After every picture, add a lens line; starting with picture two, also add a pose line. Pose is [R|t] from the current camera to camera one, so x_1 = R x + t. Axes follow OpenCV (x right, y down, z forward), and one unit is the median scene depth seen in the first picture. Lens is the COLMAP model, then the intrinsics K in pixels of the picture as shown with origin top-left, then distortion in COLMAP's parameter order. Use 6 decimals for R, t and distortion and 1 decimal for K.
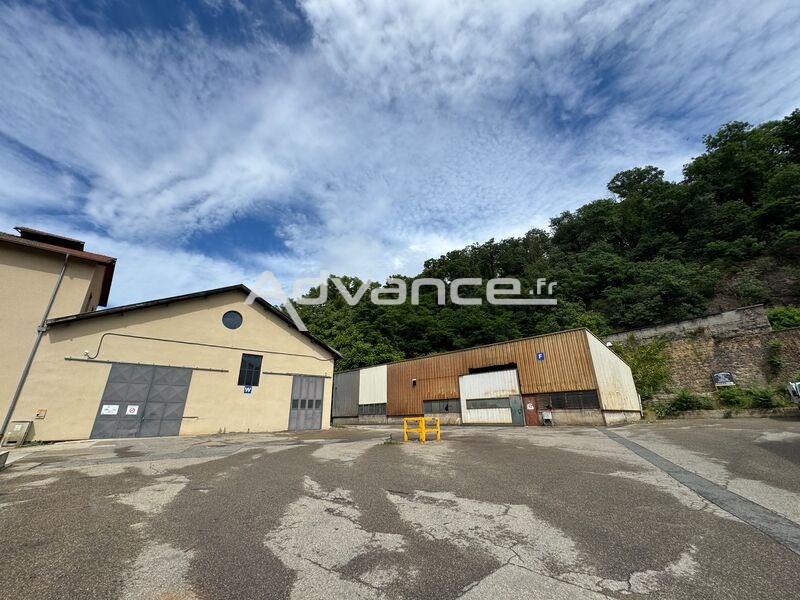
lens RADIAL K [[318.0, 0, 401.3], [0, 318.0, 303.2], [0, 0, 1]] dist [-0.006651, 0.001135]
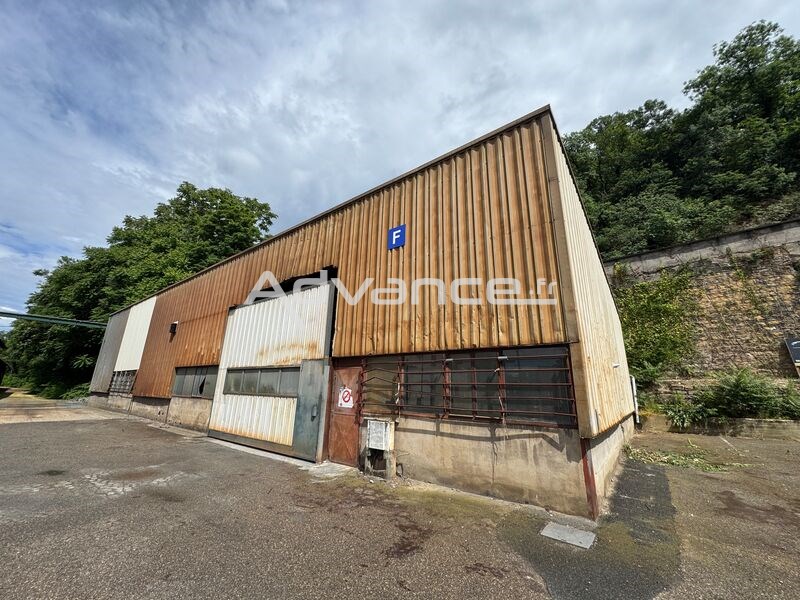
lens RADIAL K [[318.0, 0, 398.1], [0, 318.0, 302.4], [0, 0, 1]] dist [-0.006651, 0.001135]
pose [[0.992013, 0.068830, 0.105700, 0.328900], [-0.076522, 0.994571, 0.070523, 0.165176], [-0.100272, -0.078048, 0.991894, 0.553462]]
